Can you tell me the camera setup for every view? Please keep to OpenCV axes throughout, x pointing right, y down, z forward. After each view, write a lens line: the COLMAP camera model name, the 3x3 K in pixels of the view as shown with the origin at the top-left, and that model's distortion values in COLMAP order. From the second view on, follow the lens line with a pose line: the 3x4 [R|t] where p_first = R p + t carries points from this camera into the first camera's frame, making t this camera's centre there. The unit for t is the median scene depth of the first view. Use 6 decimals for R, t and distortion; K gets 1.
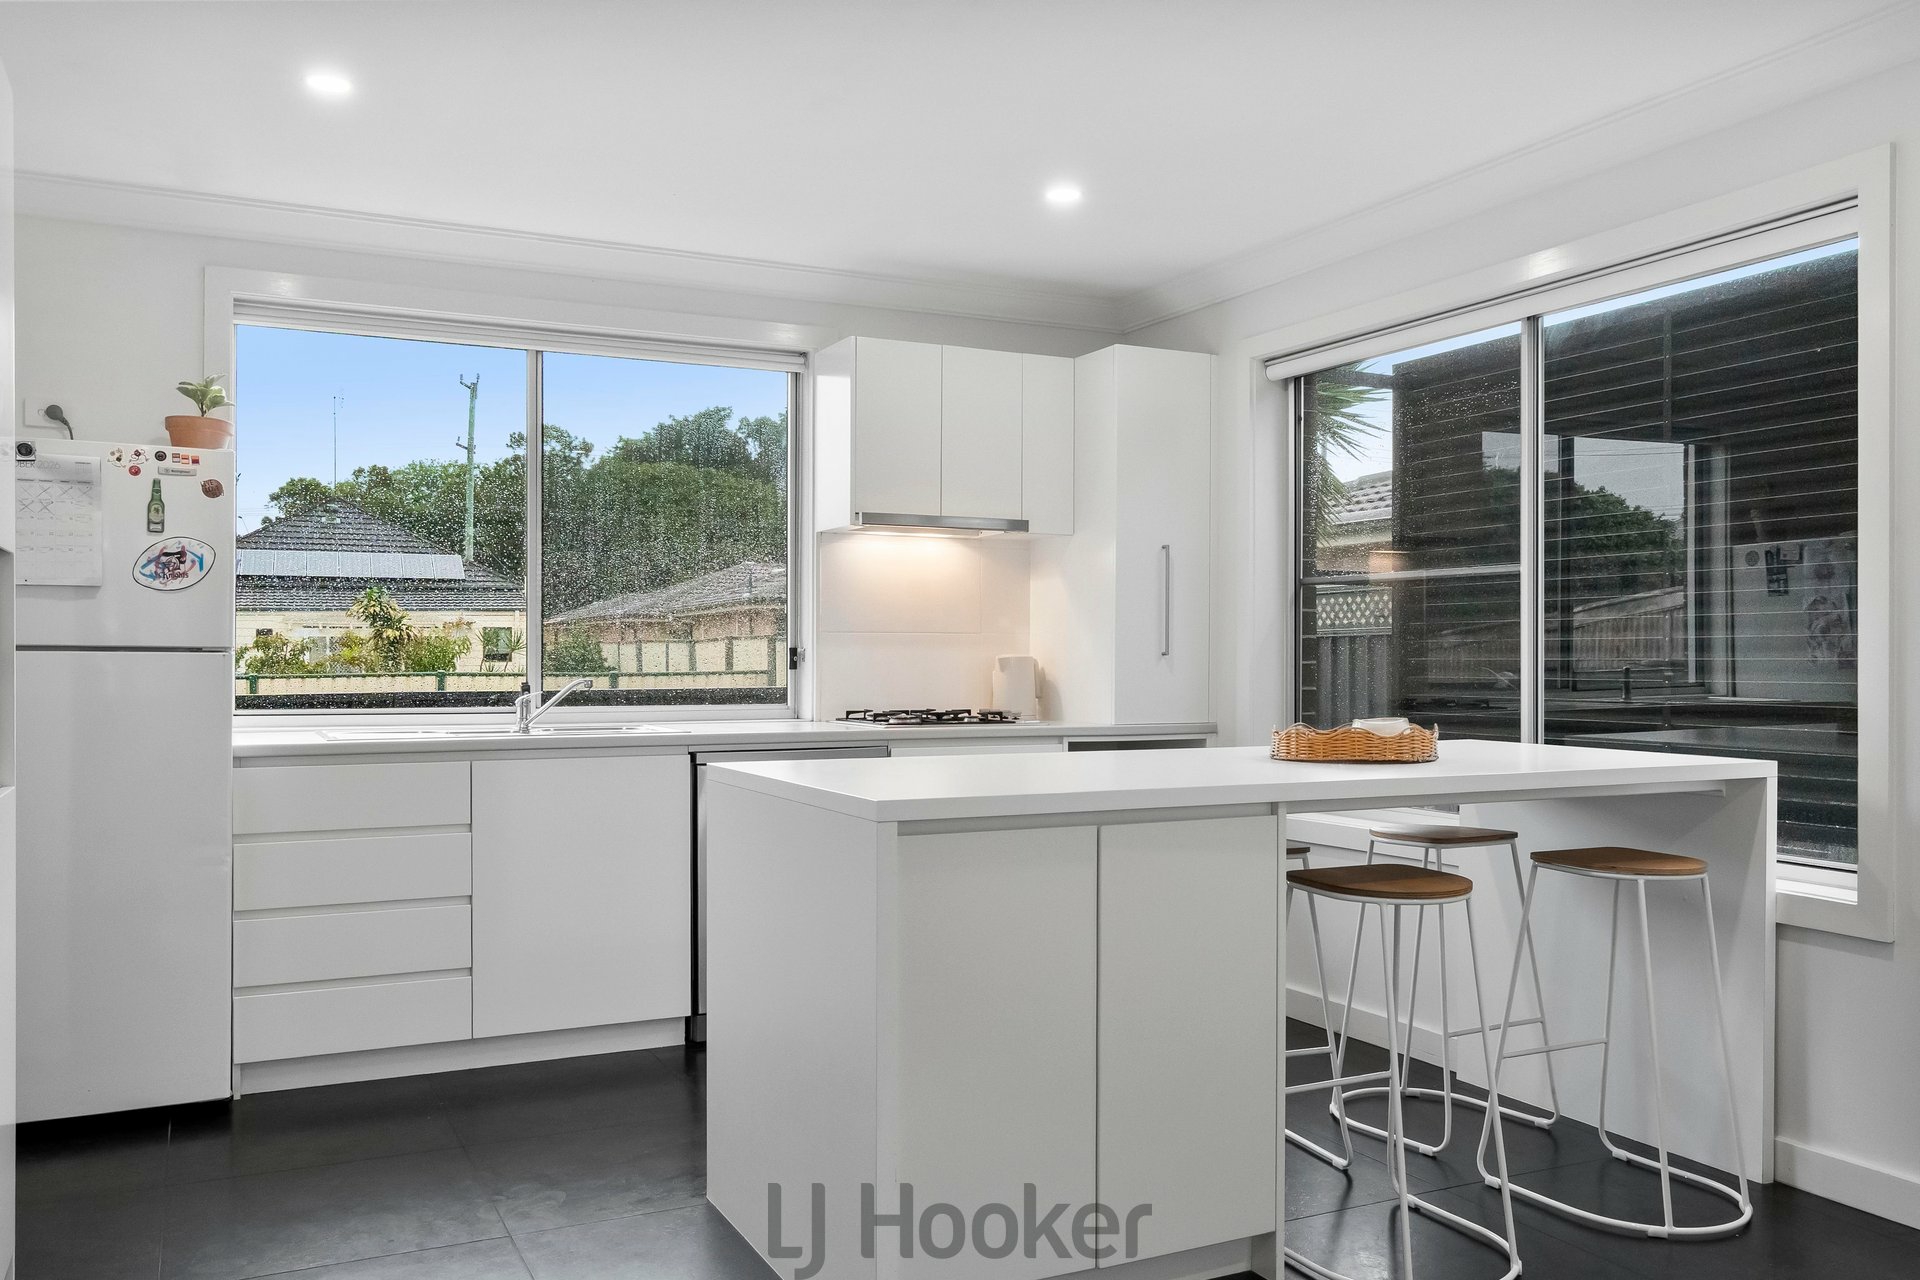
lens RADIAL K [[1555.7, 0, 955.8], [0, 1555.7, 659.1], [0, 0, 1]] dist [-0.001074, -0.002117]
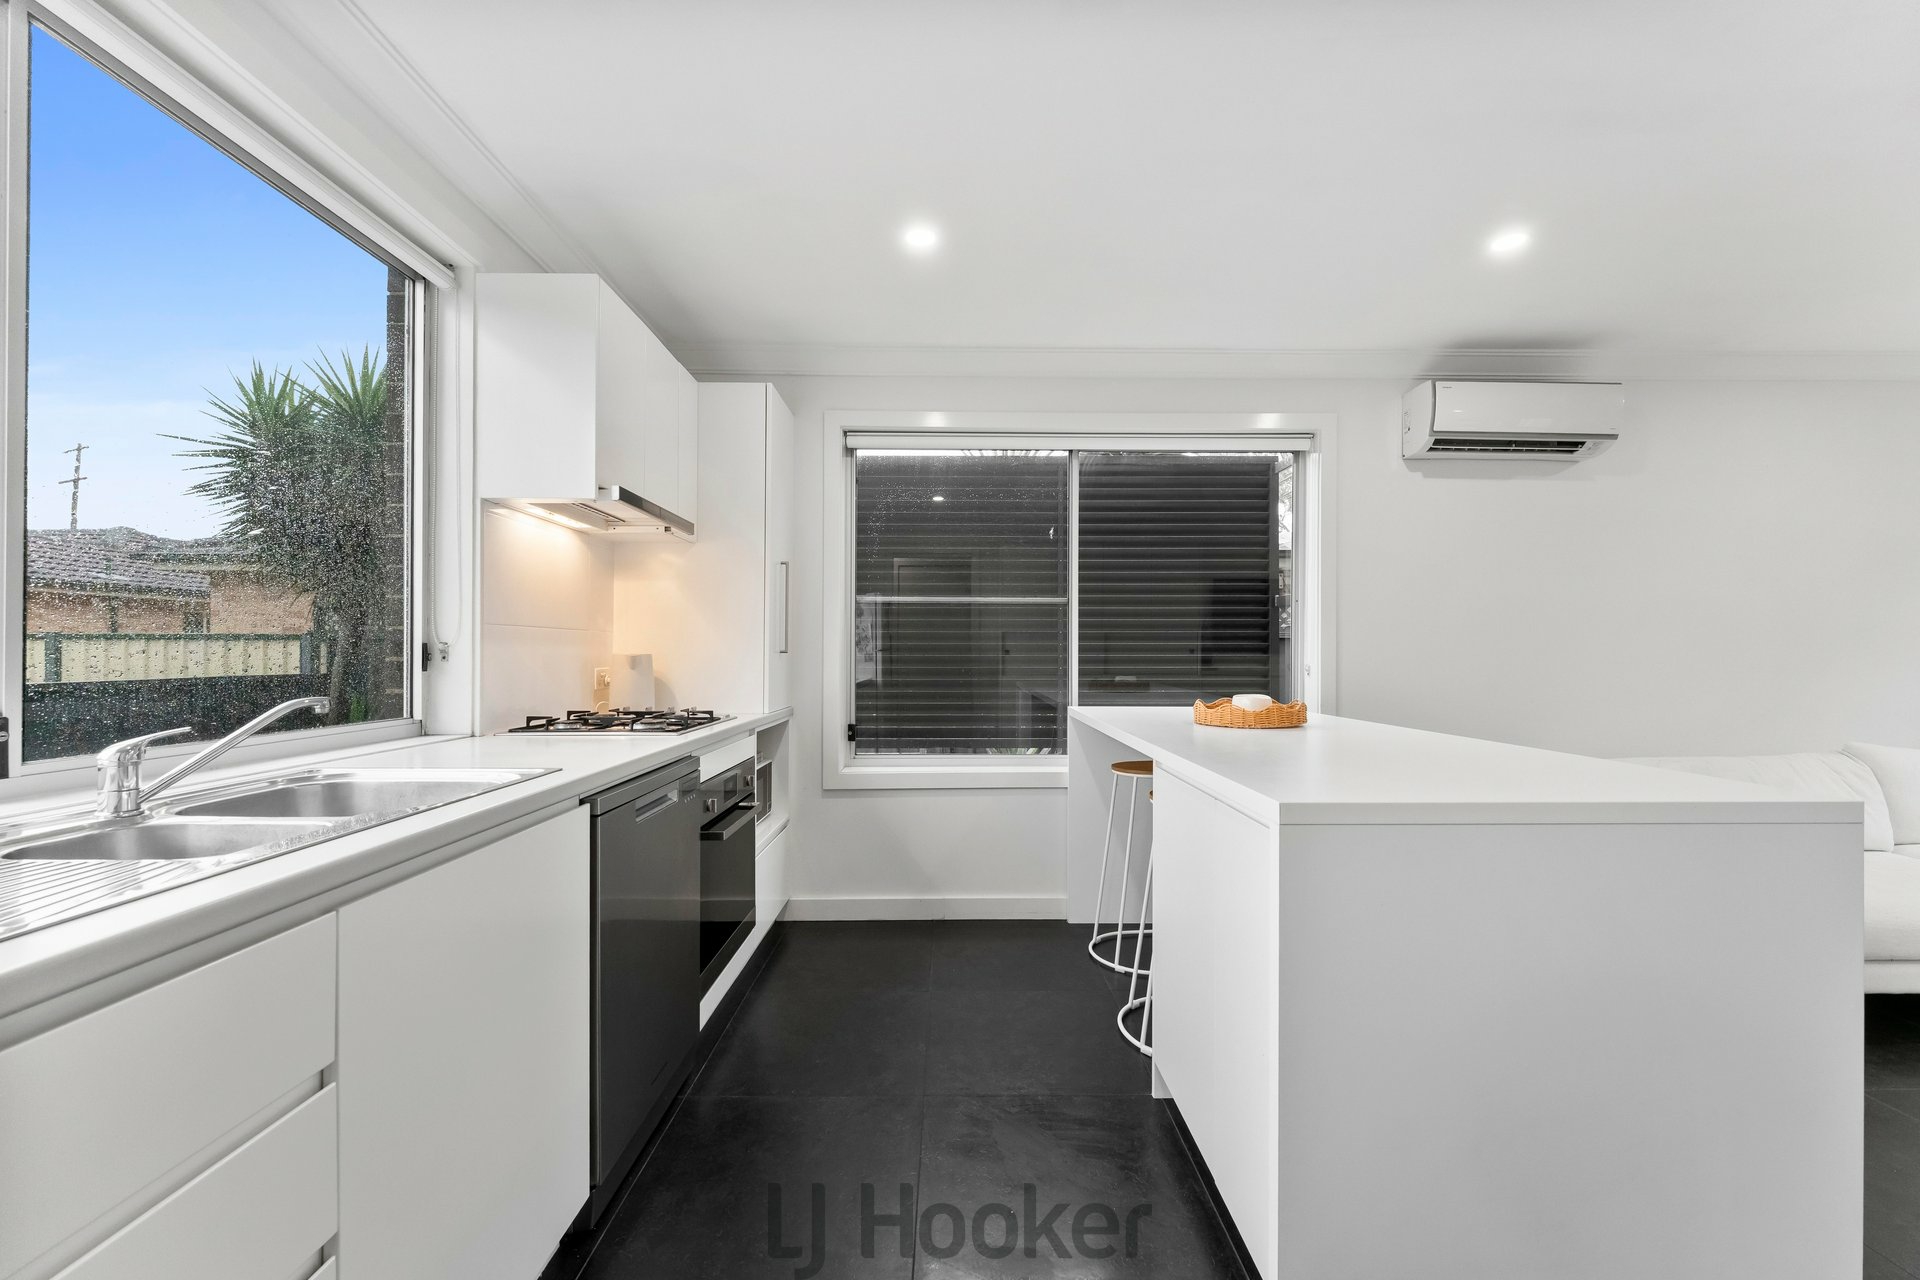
lens RADIAL K [[775.4, 0, 944.1], [0, 775.4, 649.0], [0, 0, 1]] dist [0.000773, -0.000650]
pose [[0.428211, 0.007798, 0.903645, -0.402234], [0.000954, 0.999958, -0.009081, 0.000627], [-0.903678, 0.004751, 0.428186, 0.711041]]
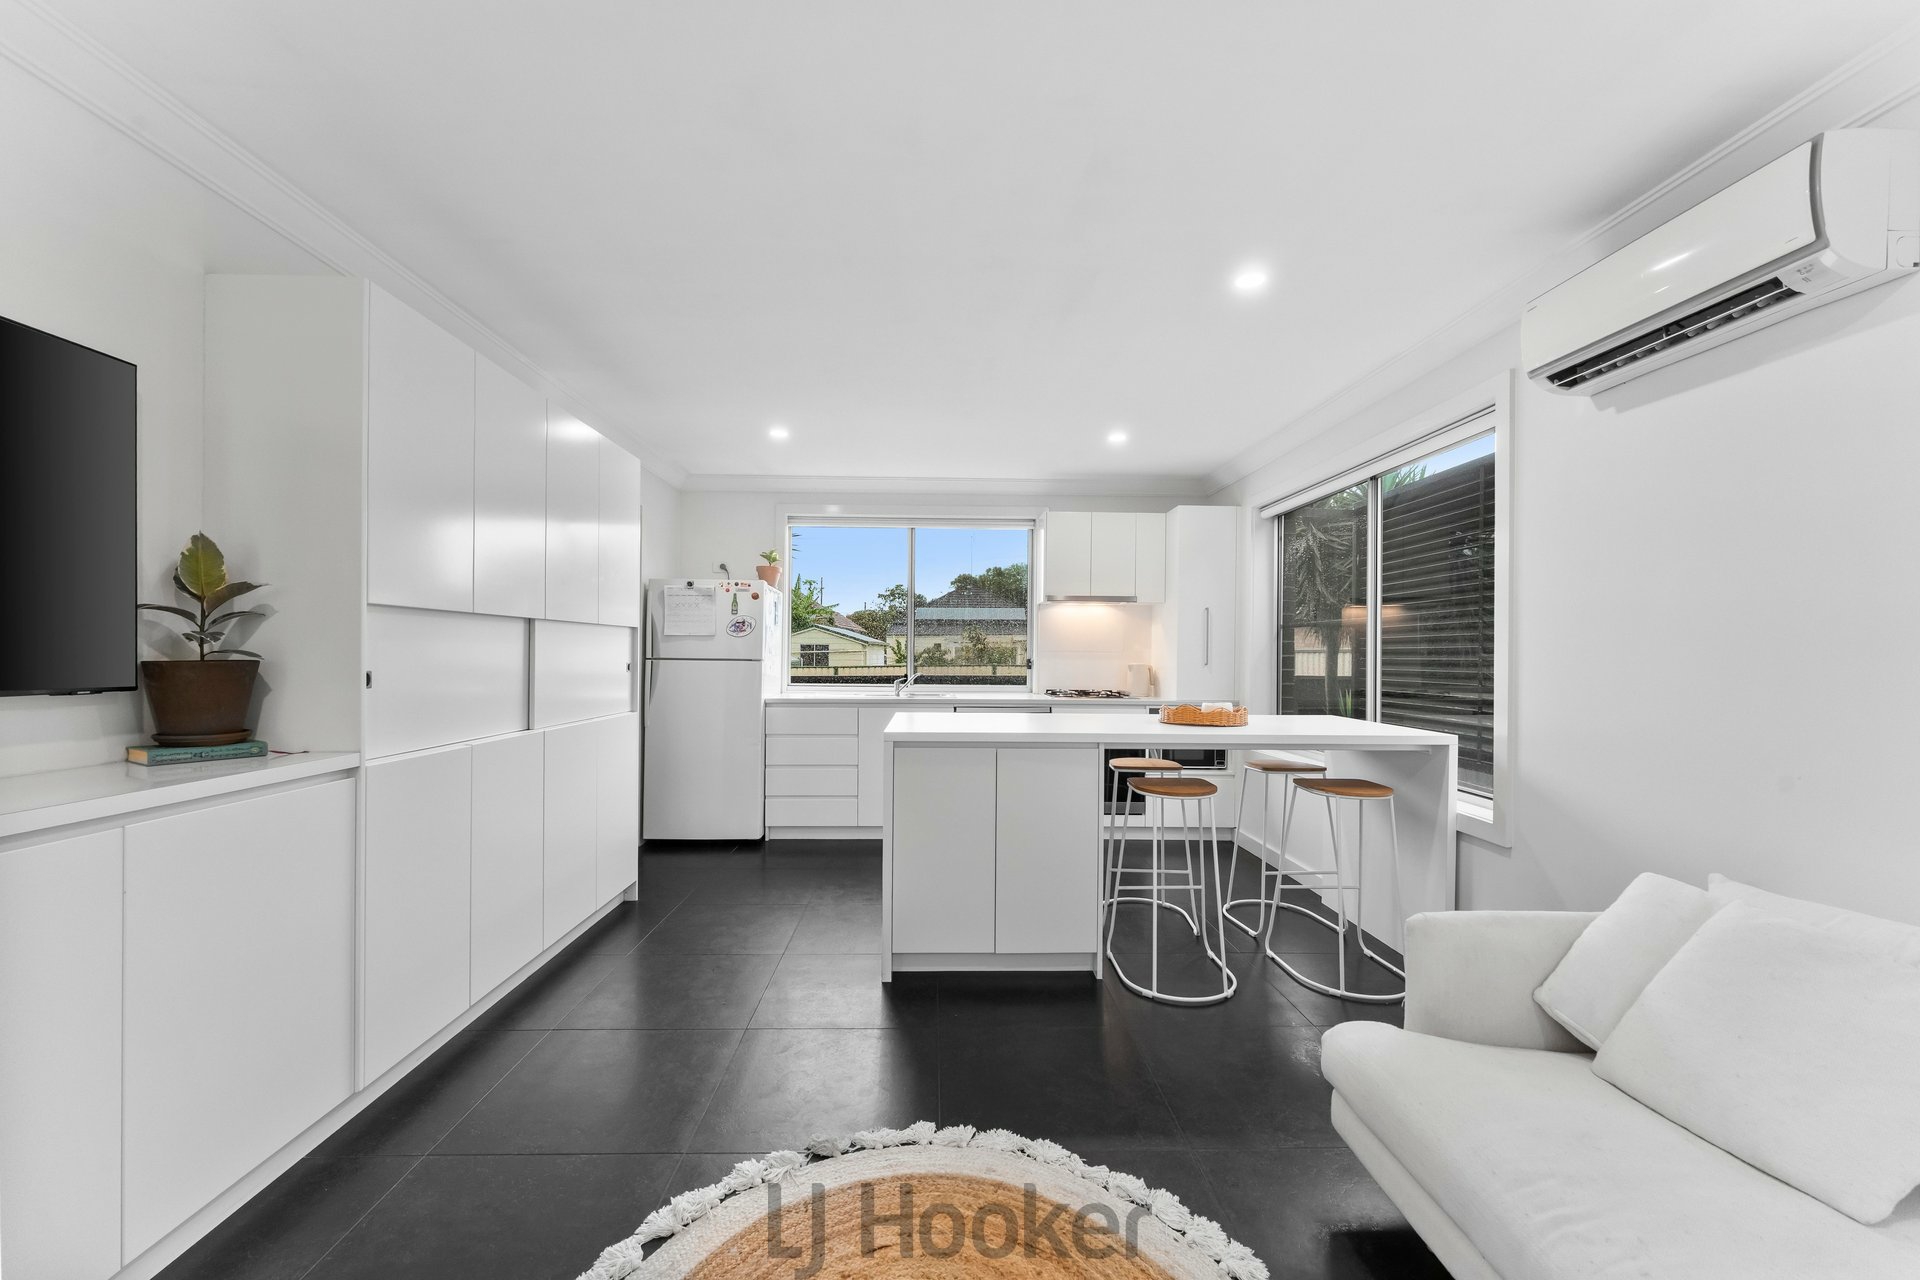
lens RADIAL K [[775.4, 0, 941.3], [0, 775.4, 655.1], [0, 0, 1]] dist [0.000773, -0.000650]
pose [[0.905121, 0.006045, -0.425111, 0.279233], [-0.007318, 0.999972, -0.001362, -0.012456], [0.425091, 0.004344, 0.905140, -0.007126]]
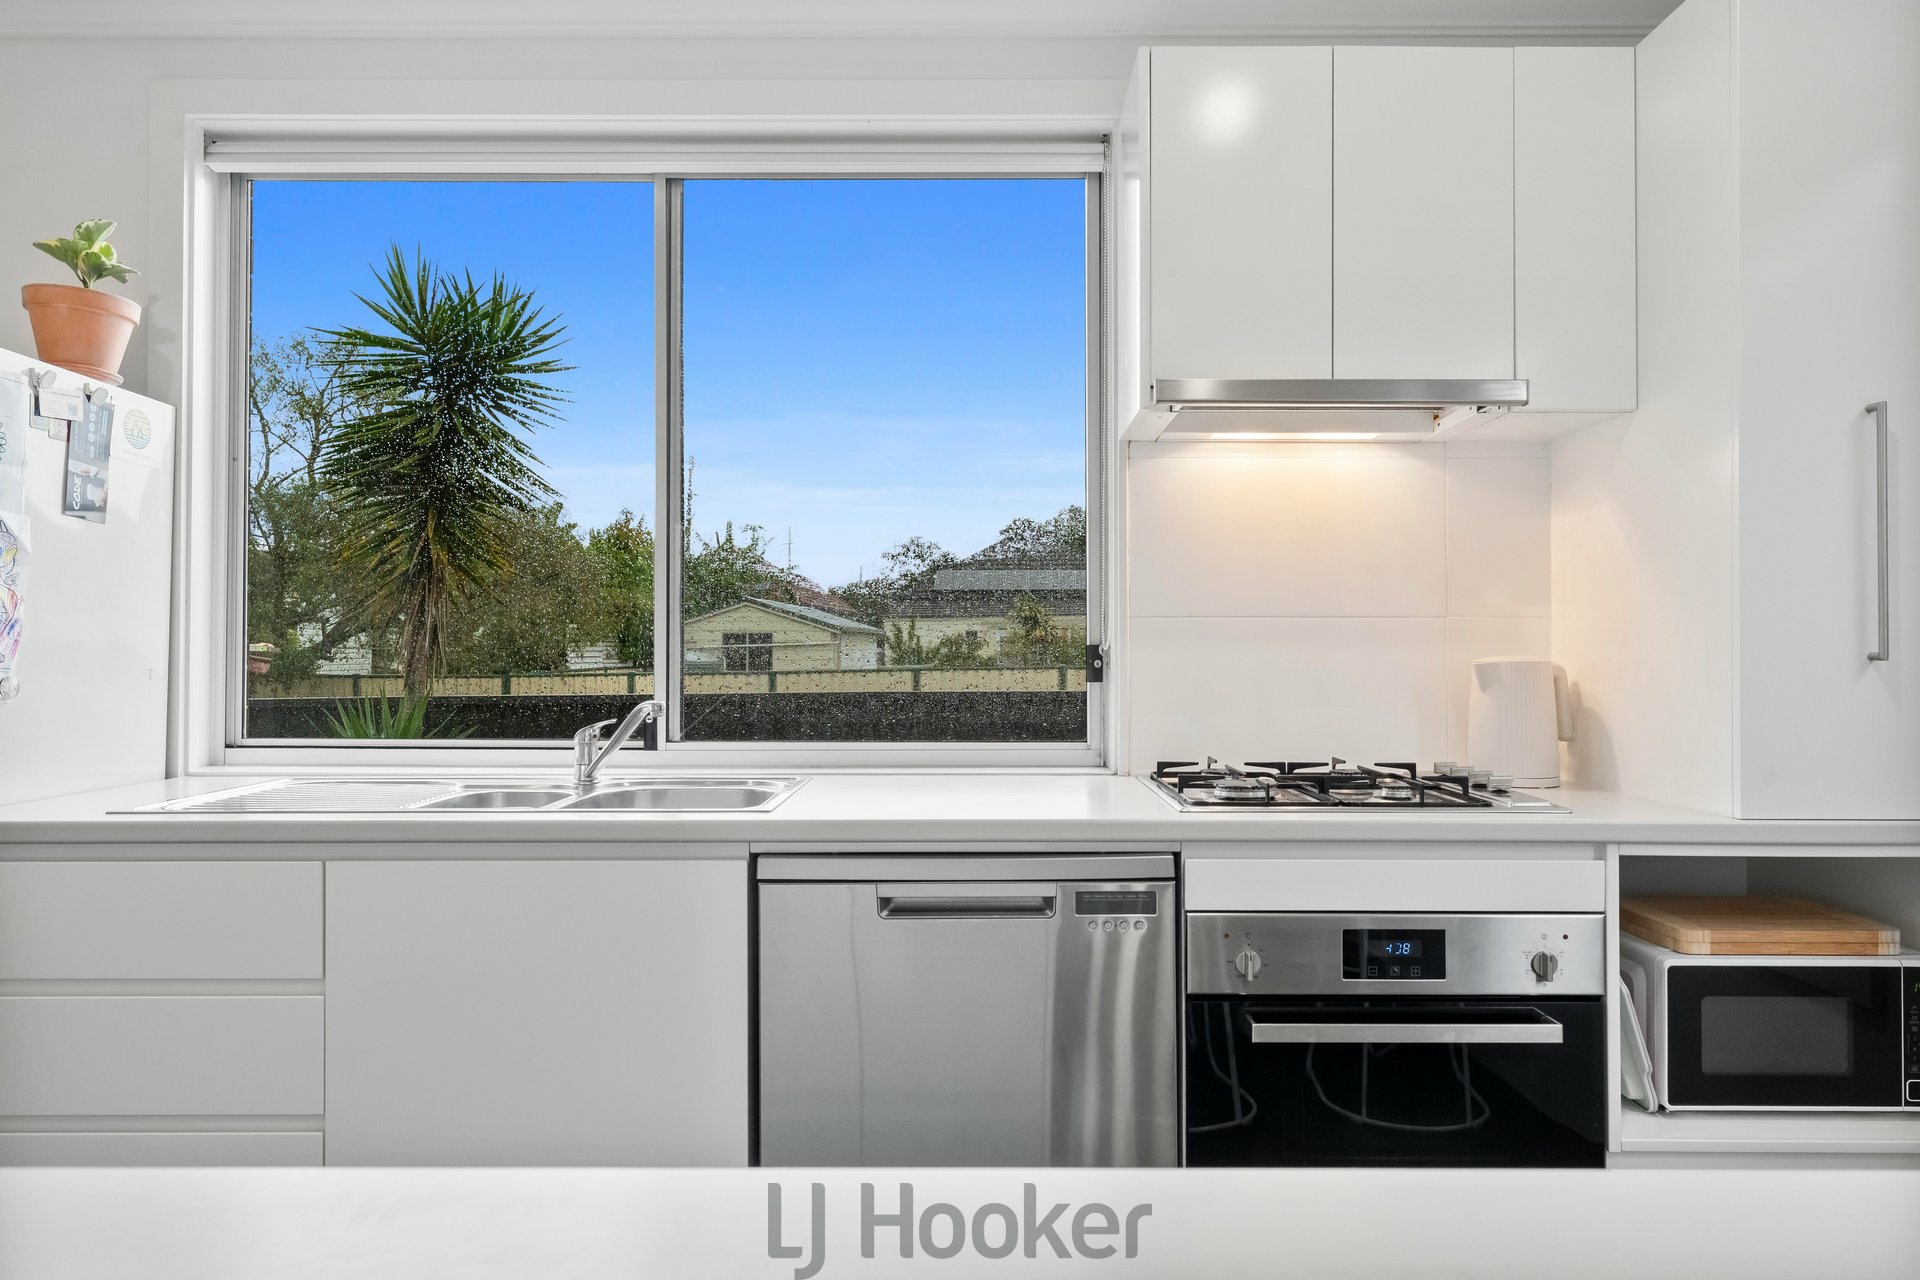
lens RADIAL K [[1245.2, 0, 969.1], [0, 1245.2, 626.9], [0, 0, 1]] dist [-0.001955, 0.001866]
pose [[0.898009, -0.009029, -0.439885, 0.069369], [-0.000478, 0.999769, -0.021497, -0.004802], [0.439977, 0.019515, 0.897797, 0.666204]]
